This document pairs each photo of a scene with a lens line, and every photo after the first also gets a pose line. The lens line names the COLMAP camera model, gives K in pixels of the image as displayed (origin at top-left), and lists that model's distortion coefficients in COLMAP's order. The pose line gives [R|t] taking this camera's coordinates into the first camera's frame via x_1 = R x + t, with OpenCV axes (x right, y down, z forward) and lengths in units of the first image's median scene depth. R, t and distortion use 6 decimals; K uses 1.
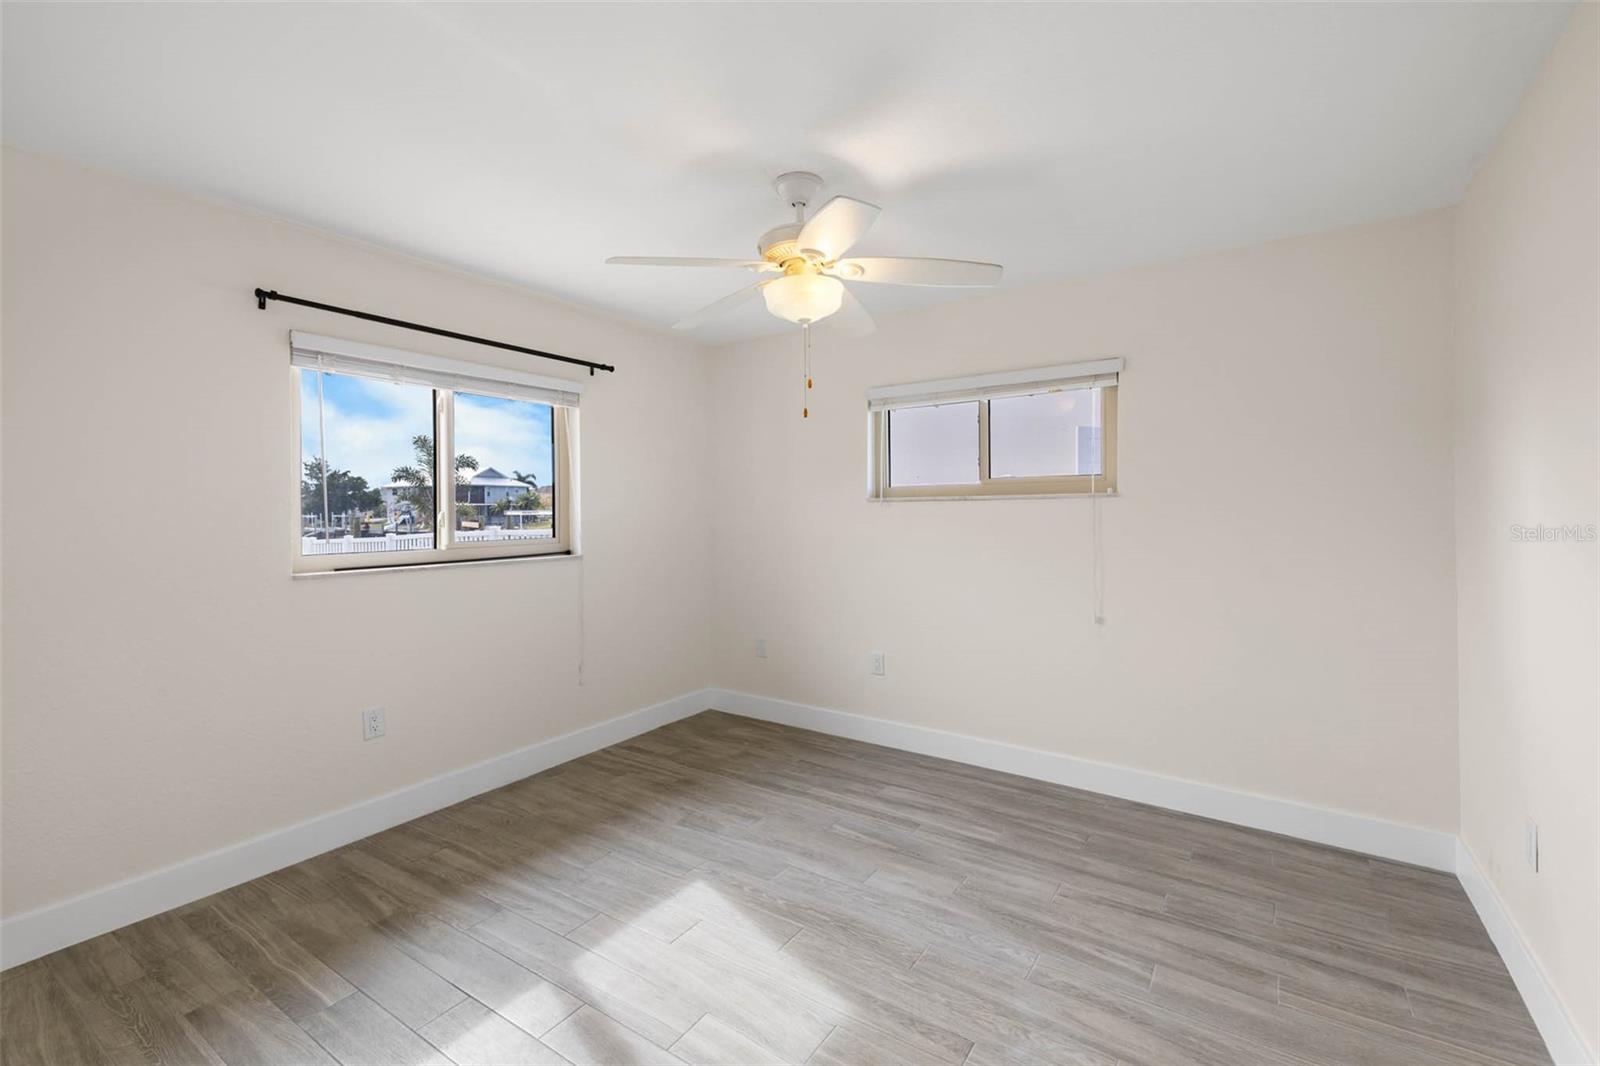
lens RADIAL K [[693.2, 0, 796.6], [0, 693.2, 513.2], [0, 0, 1]] dist [0.000190, 0.000164]
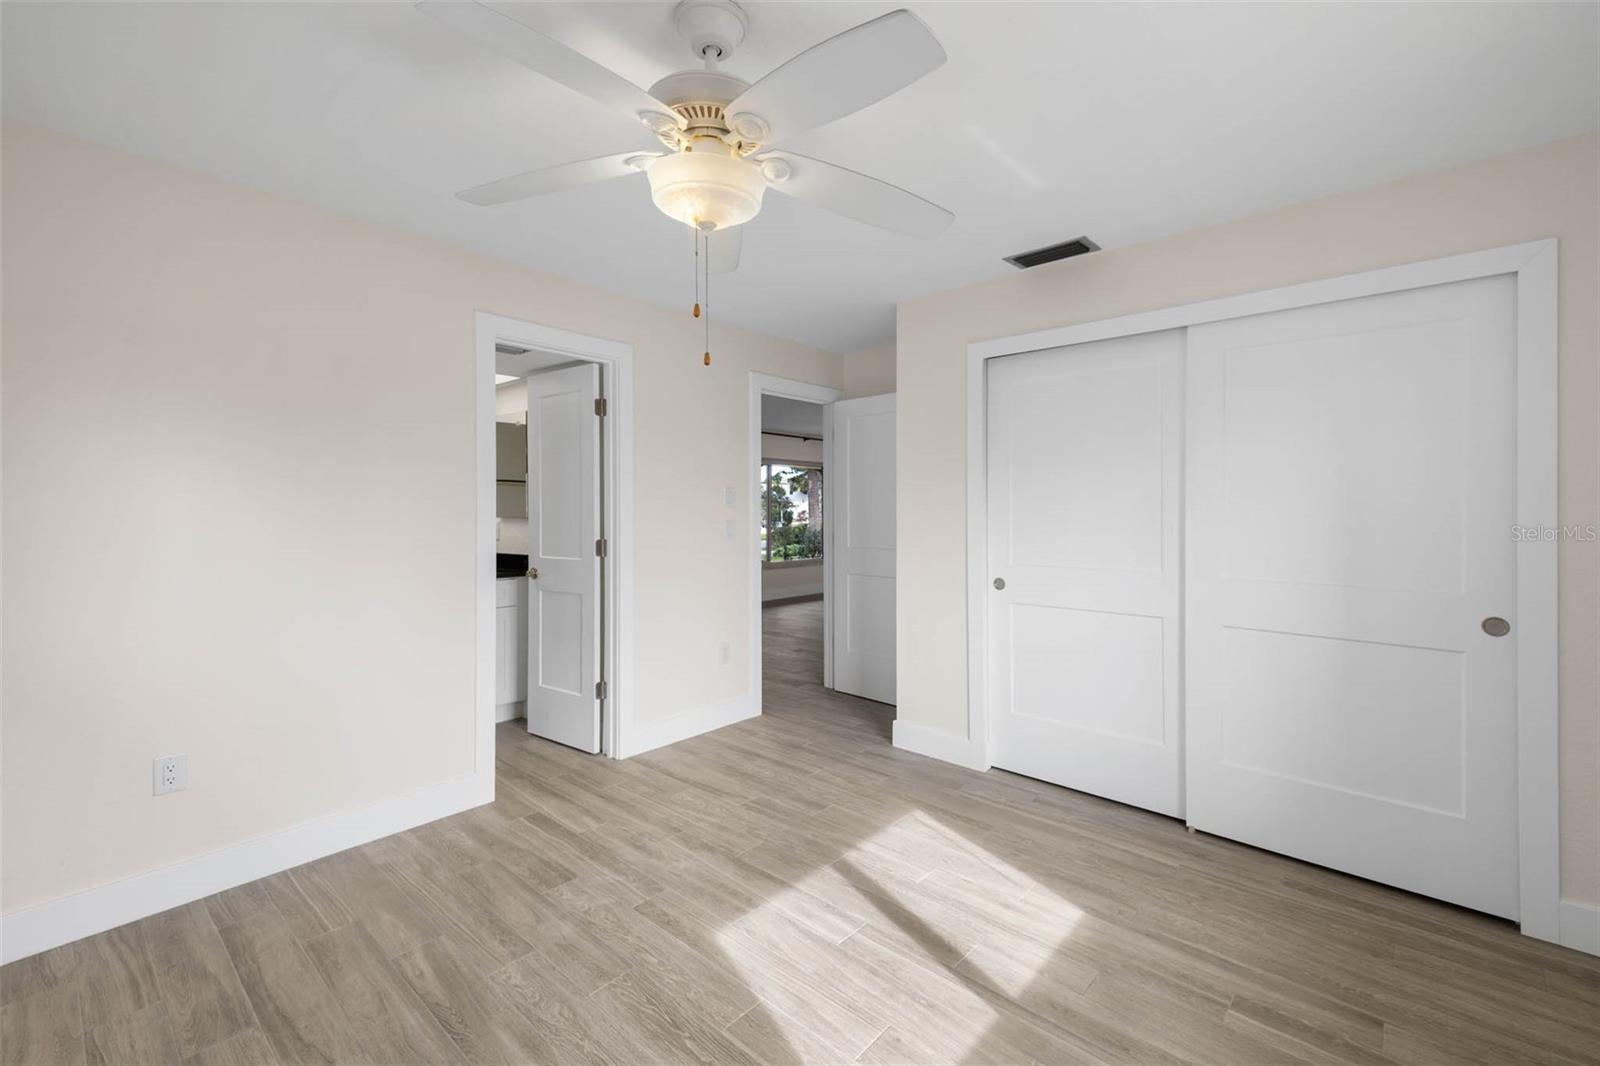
lens RADIAL K [[693.2, 0, 796.6], [0, 693.2, 513.2], [0, 0, 1]] dist [0.000190, 0.000164]
pose [[-0.991620, 0.003043, 0.129157, -0.194926], [0.003963, 0.999969, 0.006864, 0.008278], [-0.129132, 0.007318, -0.991600, 1.965552]]
